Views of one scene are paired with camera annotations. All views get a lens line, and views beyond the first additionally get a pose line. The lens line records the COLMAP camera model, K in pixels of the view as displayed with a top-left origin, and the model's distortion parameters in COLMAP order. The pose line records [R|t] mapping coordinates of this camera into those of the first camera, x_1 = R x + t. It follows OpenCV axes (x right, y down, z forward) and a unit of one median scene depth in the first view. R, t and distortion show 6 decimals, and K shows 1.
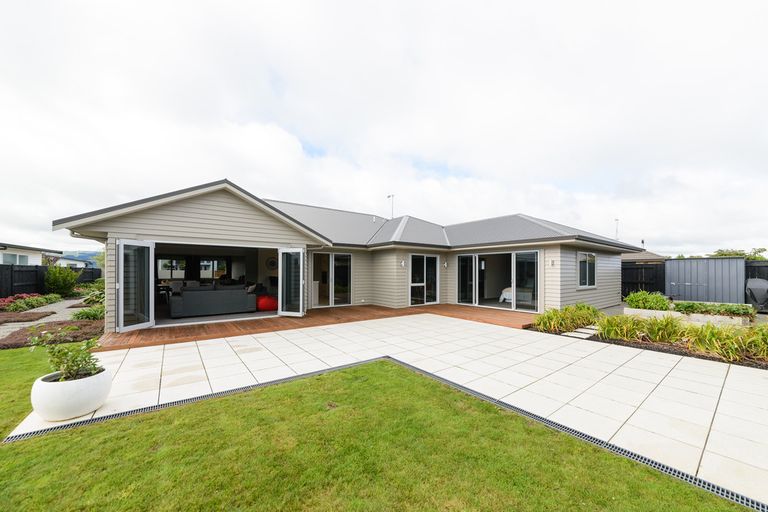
lens RADIAL K [[284.7, 0, 381.3], [0, 284.7, 266.5], [0, 0, 1]] dist [0.002476, -0.000033]
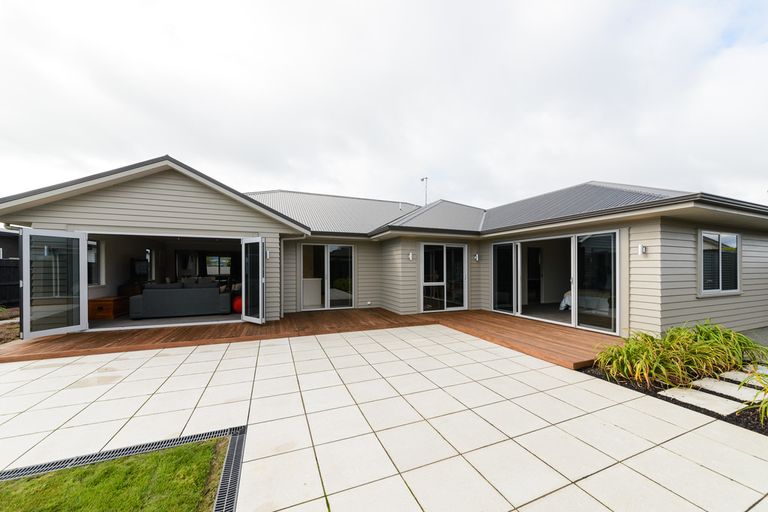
lens RADIAL K [[275.0, 0, 383.7], [0, 275.0, 262.5], [0, 0, 1]] dist [0.001479, 0.000549]
pose [[0.969012, -0.007534, -0.246897, 0.205103], [0.007049, 0.999971, -0.002848, 0.009144], [0.246911, 0.001019, 0.969038, 0.298028]]
